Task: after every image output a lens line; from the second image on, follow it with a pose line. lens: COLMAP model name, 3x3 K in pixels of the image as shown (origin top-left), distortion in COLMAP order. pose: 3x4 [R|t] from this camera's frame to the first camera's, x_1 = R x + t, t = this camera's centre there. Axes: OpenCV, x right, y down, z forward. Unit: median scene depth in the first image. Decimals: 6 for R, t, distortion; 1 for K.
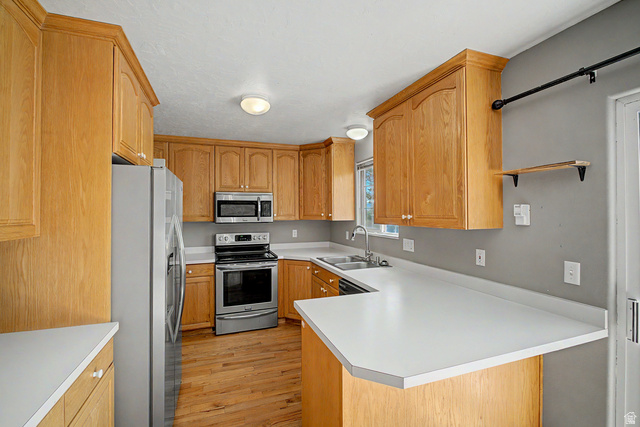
lens RADIAL K [[284.5, 0, 315.1], [0, 284.5, 210.8], [0, 0, 1]] dist [-0.007916, 0.000883]
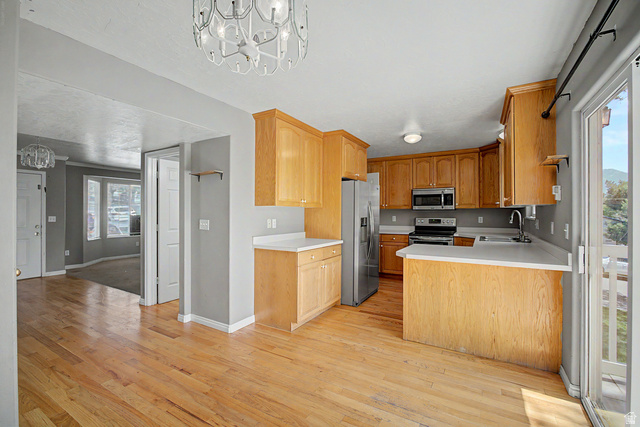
lens RADIAL K [[284.5, 0, 318.4], [0, 284.5, 210.7], [0, 0, 1]] dist [-0.007916, 0.000883]
pose [[0.645309, -0.001022, -0.763921, 0.490281], [0.003004, 0.999995, 0.001200, 0.044388], [0.763916, -0.003069, 0.645308, -0.366693]]
